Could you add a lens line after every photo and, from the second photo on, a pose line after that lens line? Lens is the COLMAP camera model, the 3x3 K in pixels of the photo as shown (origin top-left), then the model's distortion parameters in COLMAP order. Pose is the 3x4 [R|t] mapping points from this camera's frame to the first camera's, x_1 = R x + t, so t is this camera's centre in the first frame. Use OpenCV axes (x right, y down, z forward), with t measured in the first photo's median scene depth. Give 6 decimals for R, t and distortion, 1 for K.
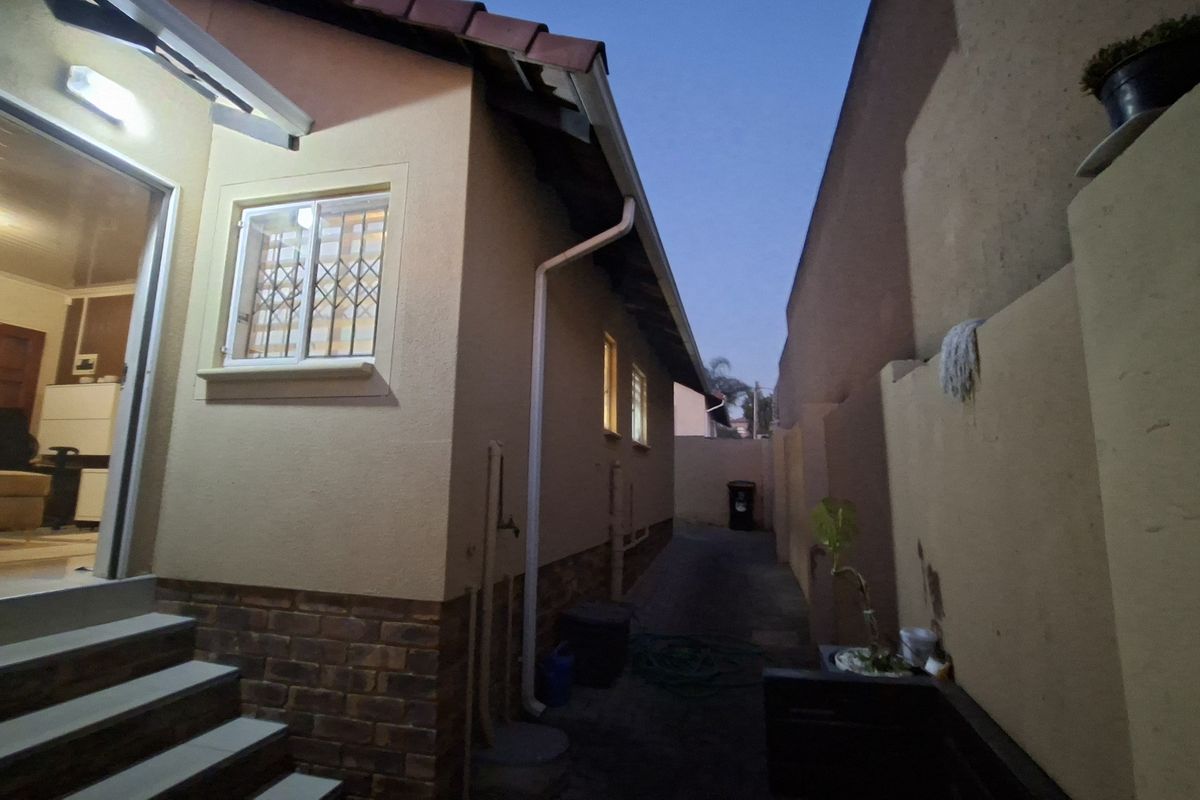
lens RADIAL K [[563.3, 0, 596.8], [0, 563.3, 396.0], [0, 0, 1]] dist [0.001766, 0.000446]
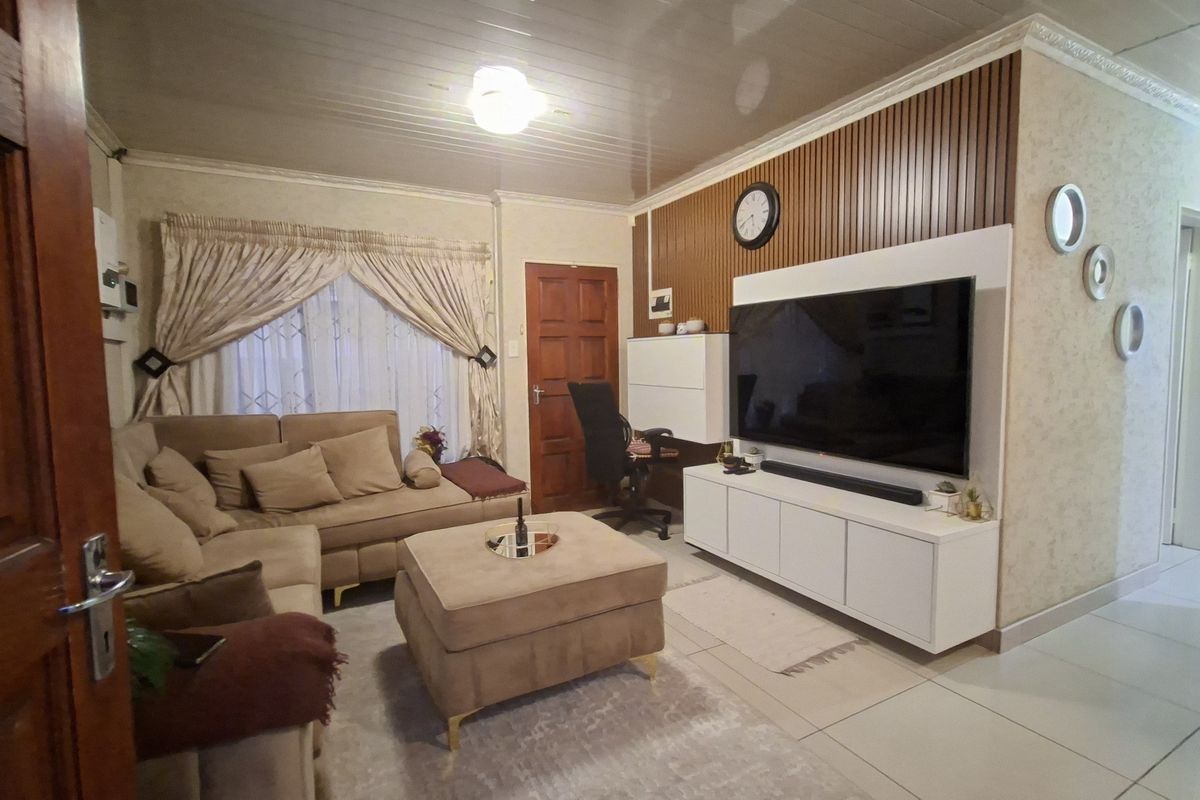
lens RADIAL K [[563.3, 0, 593.5], [0, 563.3, 401.6], [0, 0, 1]] dist [0.001766, 0.000446]
pose [[0.674457, 0.027008, -0.737820, -0.422148], [0.139799, 0.976581, 0.163542, -0.063990], [0.724958, -0.213448, 0.654886, 0.430737]]
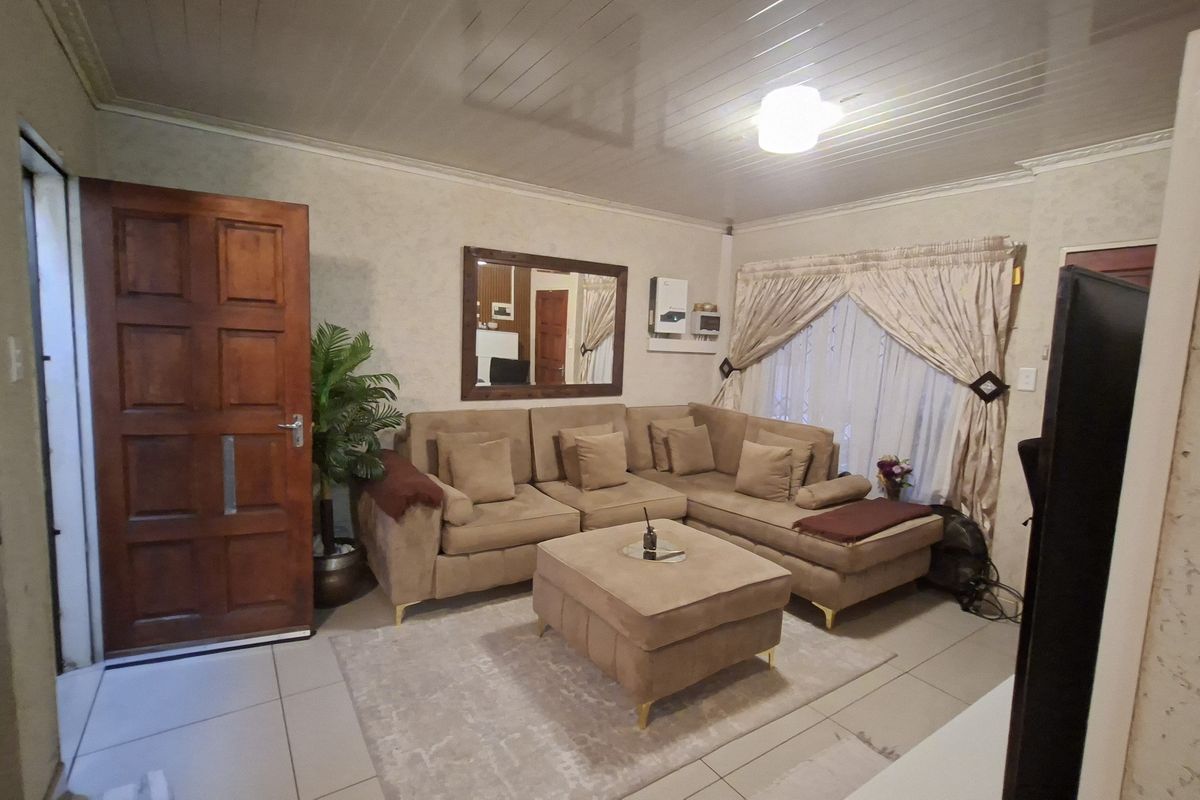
lens RADIAL K [[563.3, 0, 597.8], [0, 563.3, 400.4], [0, 0, 1]] dist [0.001766, 0.000446]
pose [[-0.658840, 0.034021, -0.751513, -0.391004], [0.066014, 0.997738, -0.012706, -0.033676], [0.749381, -0.057981, -0.659595, 0.793381]]
